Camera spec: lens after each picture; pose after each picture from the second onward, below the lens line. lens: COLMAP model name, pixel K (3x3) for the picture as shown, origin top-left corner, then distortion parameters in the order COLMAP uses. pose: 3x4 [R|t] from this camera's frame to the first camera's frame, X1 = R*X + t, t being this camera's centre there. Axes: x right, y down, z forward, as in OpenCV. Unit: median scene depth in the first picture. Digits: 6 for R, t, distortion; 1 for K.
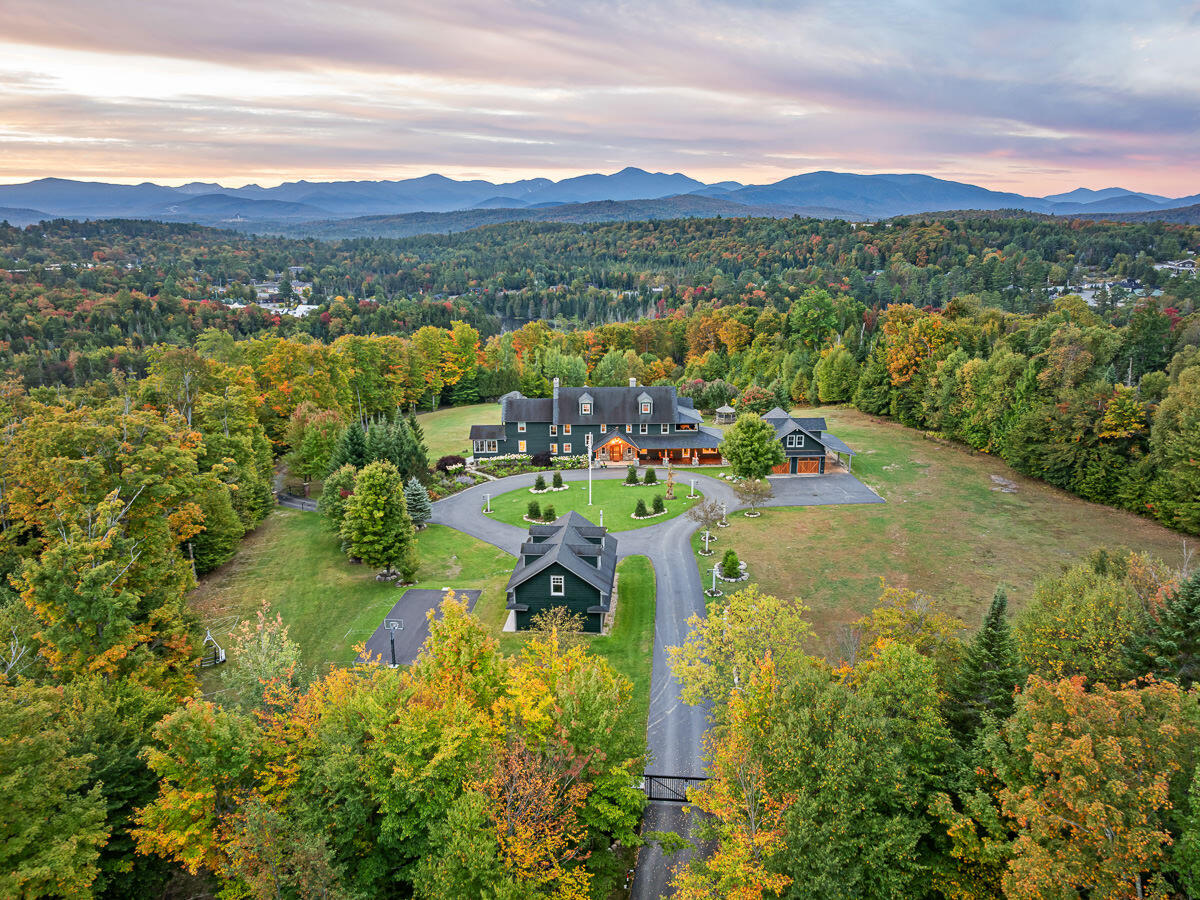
lens RADIAL K [[838.5, 0, 623.9], [0, 838.5, 446.9], [0, 0, 1]] dist [-0.030212, -0.003143]
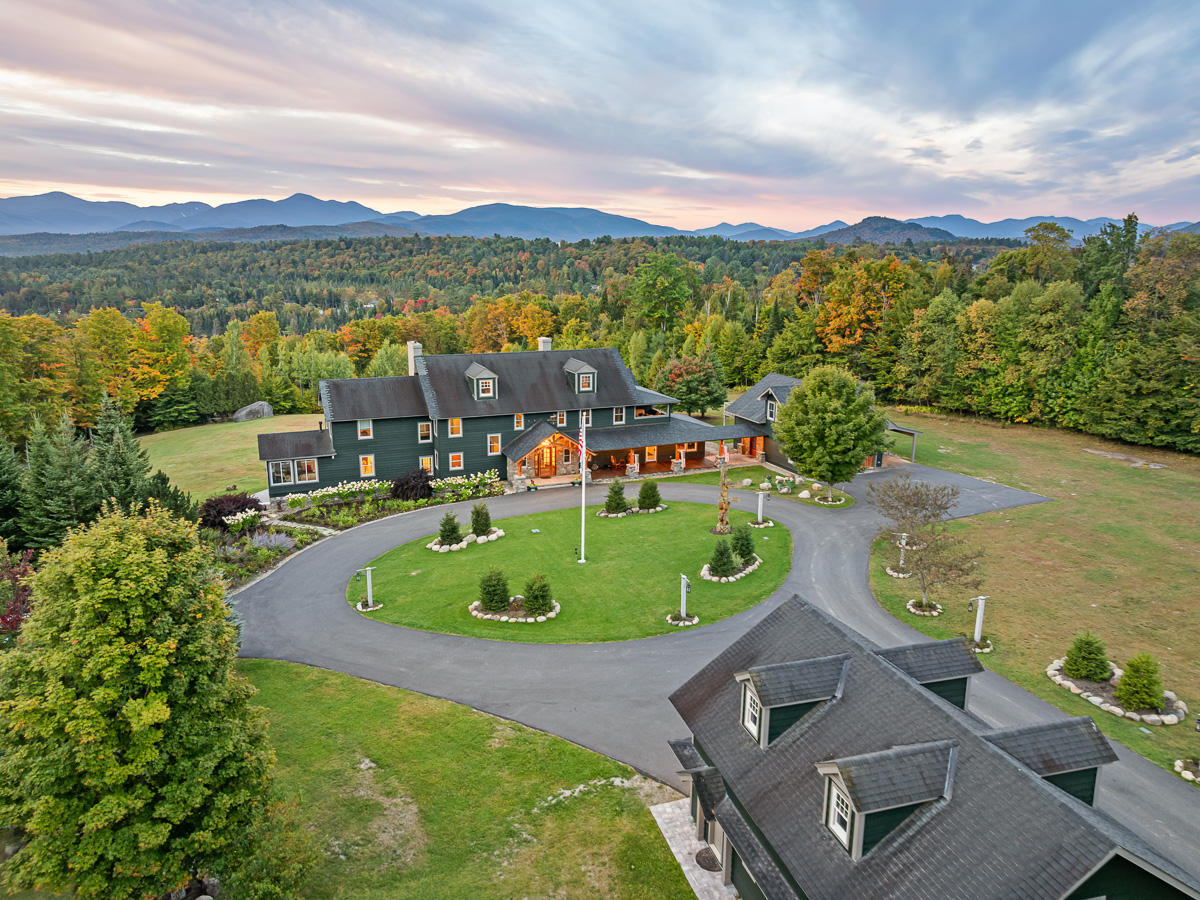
lens RADIAL K [[826.4, 0, 617.2], [0, 826.4, 434.1], [0, 0, 1]] dist [0.003253, 0.001123]
pose [[0.934382, -0.070276, 0.349273, -0.118044], [0.087089, 0.995665, -0.032650, 0.007742], [-0.345465, 0.060925, 0.936452, 0.345252]]
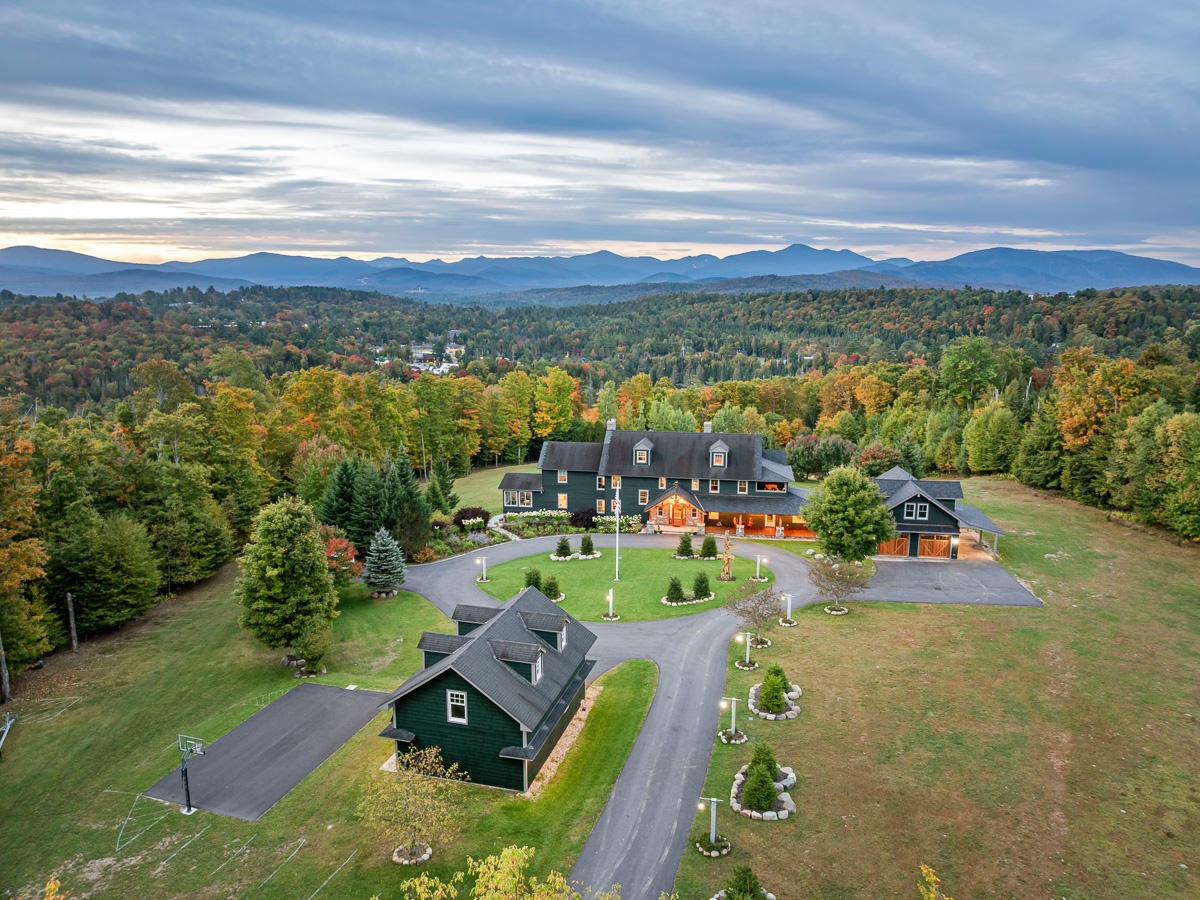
lens RADIAL K [[838.5, 0, 623.9], [0, 838.5, 446.9], [0, 0, 1]] dist [-0.030212, -0.003143]
pose [[0.981488, 0.038616, -0.187591, 0.064199], [-0.054800, 0.995136, -0.081867, 0.007706], [0.183517, 0.090632, 0.978830, 0.170864]]
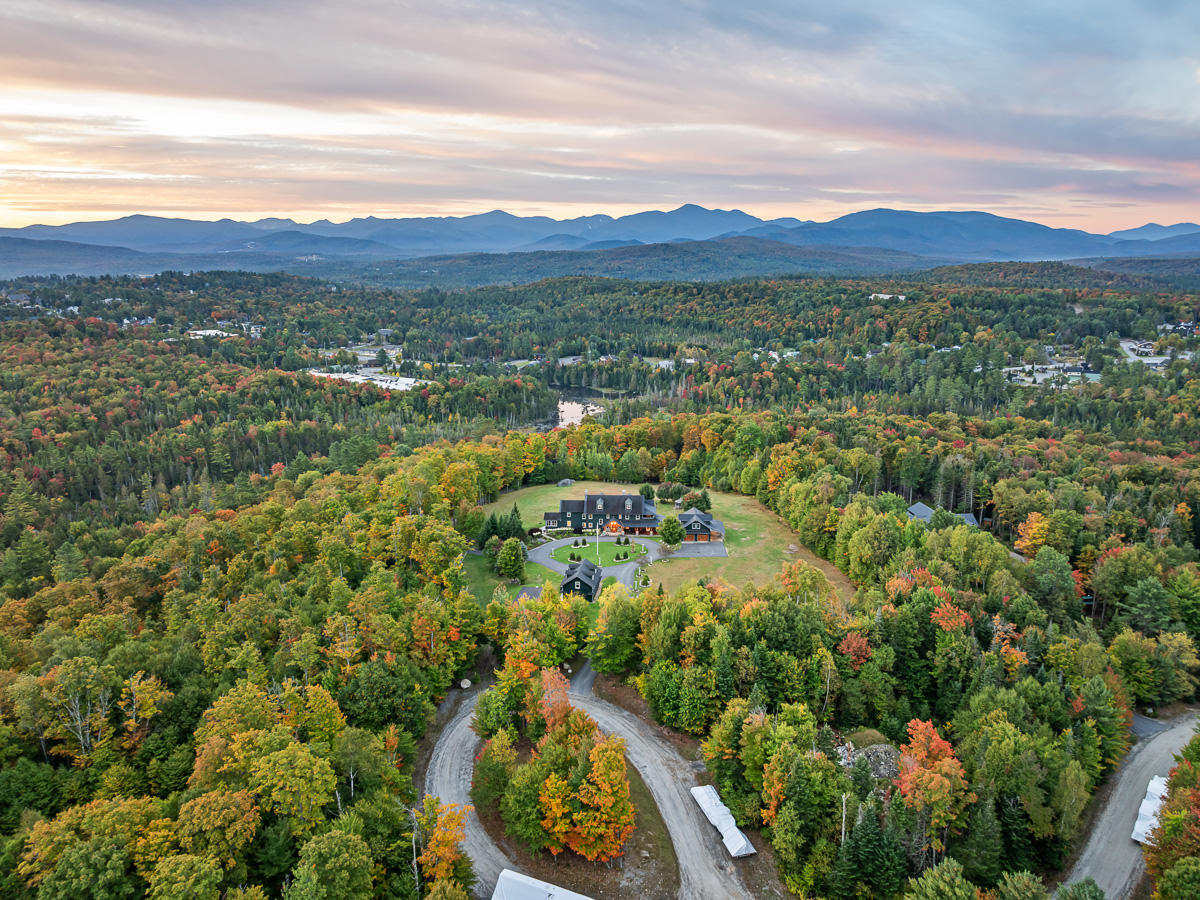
lens RADIAL K [[847.7, 0, 662.2], [0, 847.7, 450.2], [0, 0, 1]] dist [-0.012249, 0.000499]
pose [[0.999530, 0.022117, -0.021223, 0.113966], [-0.022770, 0.999259, -0.031032, -0.093023], [0.020521, 0.031501, 0.999293, -0.833436]]
